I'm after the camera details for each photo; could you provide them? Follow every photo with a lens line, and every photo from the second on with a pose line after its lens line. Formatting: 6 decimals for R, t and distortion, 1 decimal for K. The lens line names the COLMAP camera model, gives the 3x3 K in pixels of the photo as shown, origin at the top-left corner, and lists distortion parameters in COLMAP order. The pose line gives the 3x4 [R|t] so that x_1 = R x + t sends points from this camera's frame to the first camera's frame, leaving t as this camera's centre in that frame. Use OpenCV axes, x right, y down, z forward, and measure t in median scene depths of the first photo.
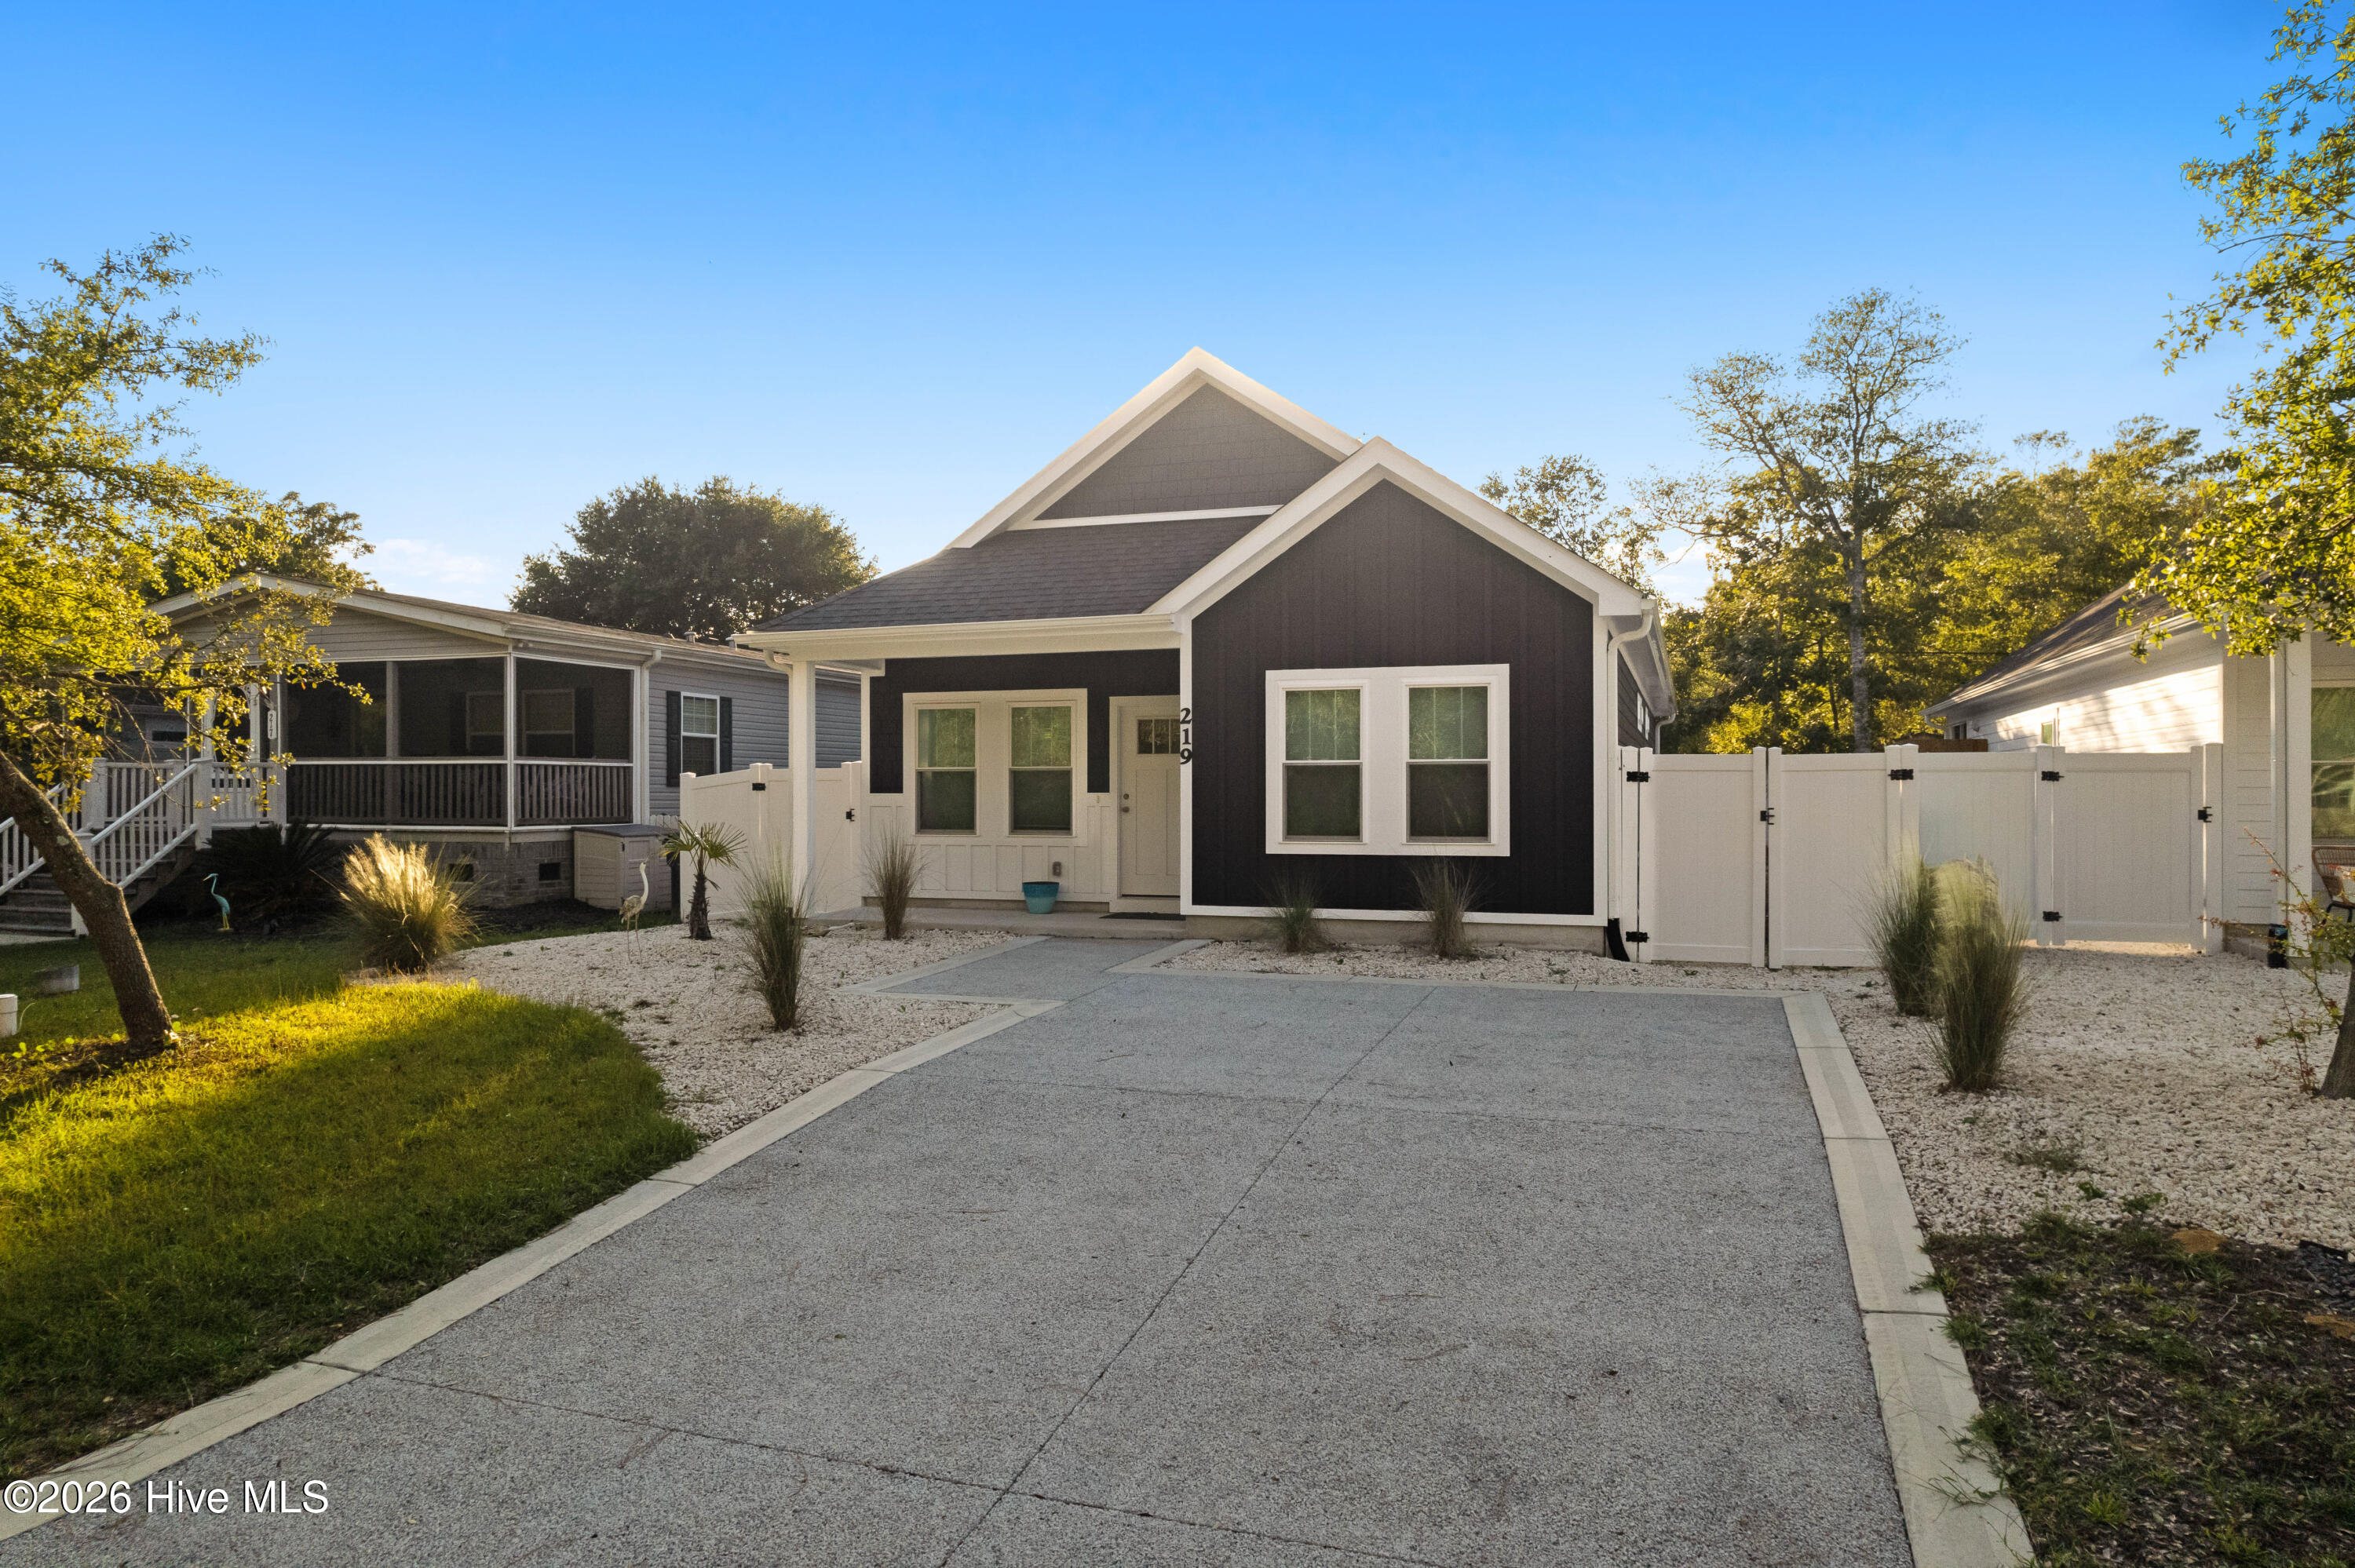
lens RADIAL K [[1490.2, 0, 1185.3], [0, 1490.2, 782.9], [0, 0, 1]] dist [-0.054758, 0.035912]
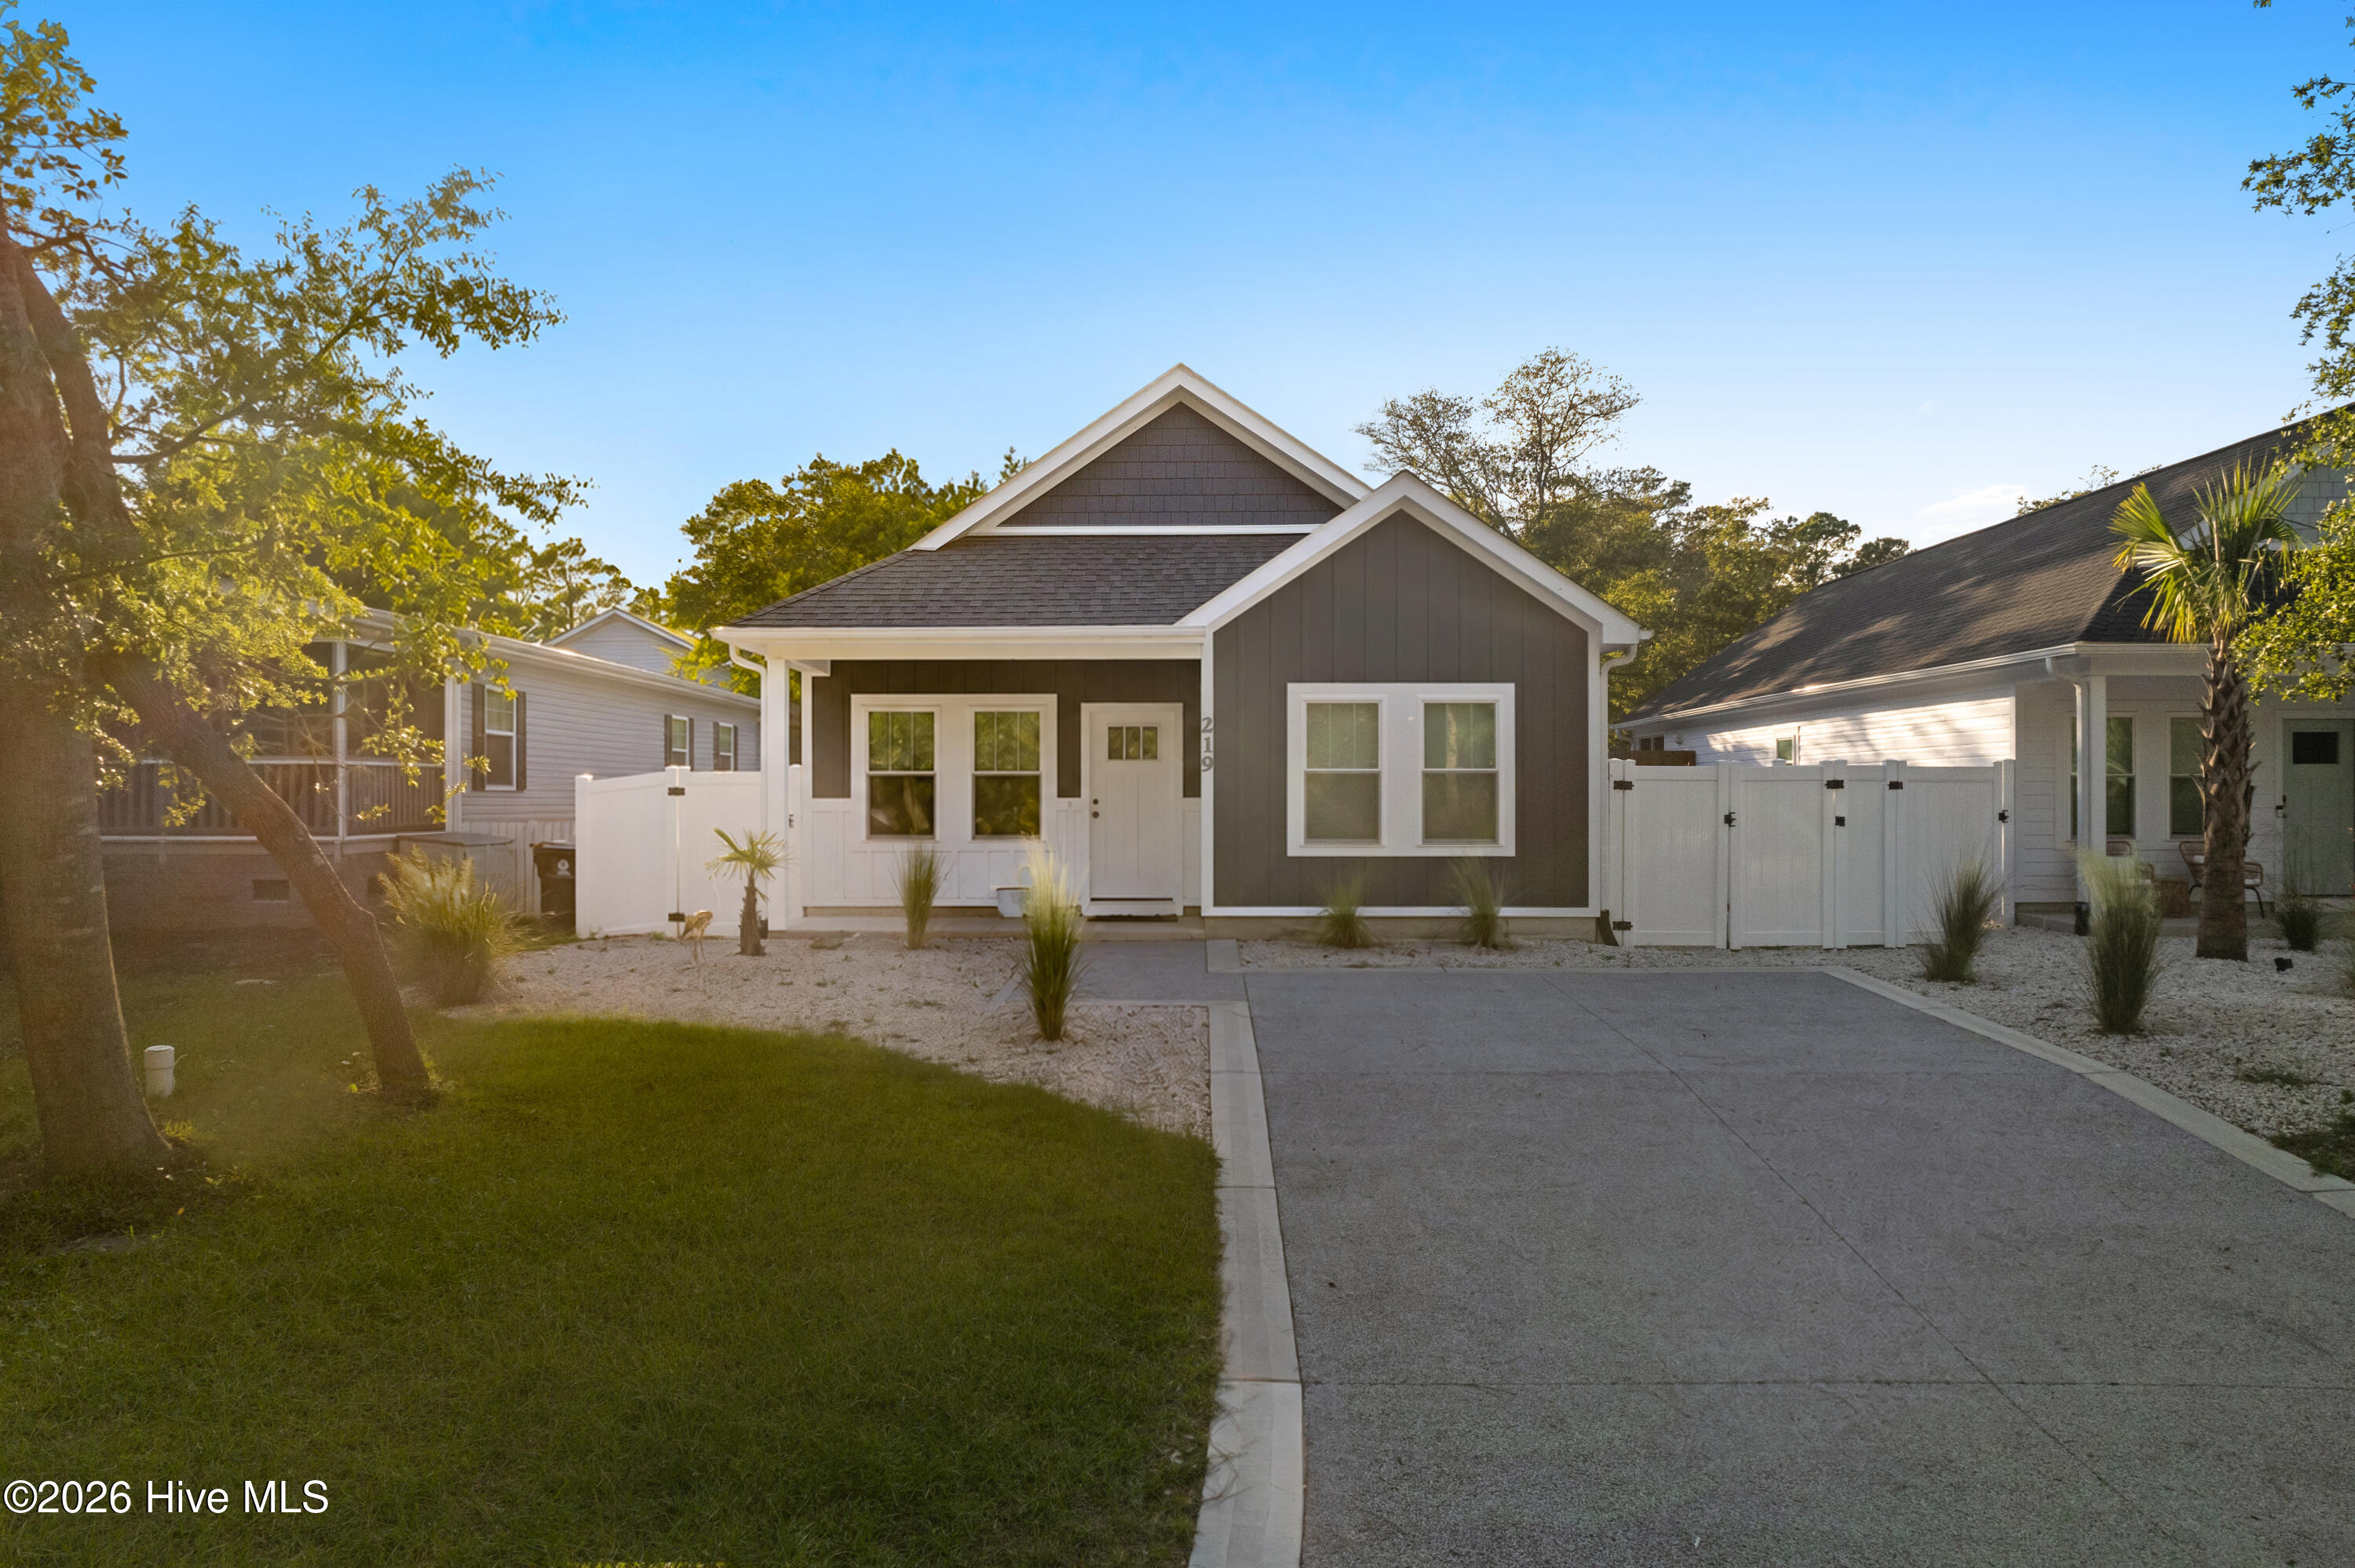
lens RADIAL K [[1490.2, 0, 1200.9], [0, 1490.2, 778.3], [0, 0, 1]] dist [-0.054758, 0.035912]
pose [[0.949635, 0.004047, 0.313332, -0.337592], [-0.003124, 0.999989, -0.003448, -0.004224], [-0.313343, 0.002295, 0.949637, 0.016364]]
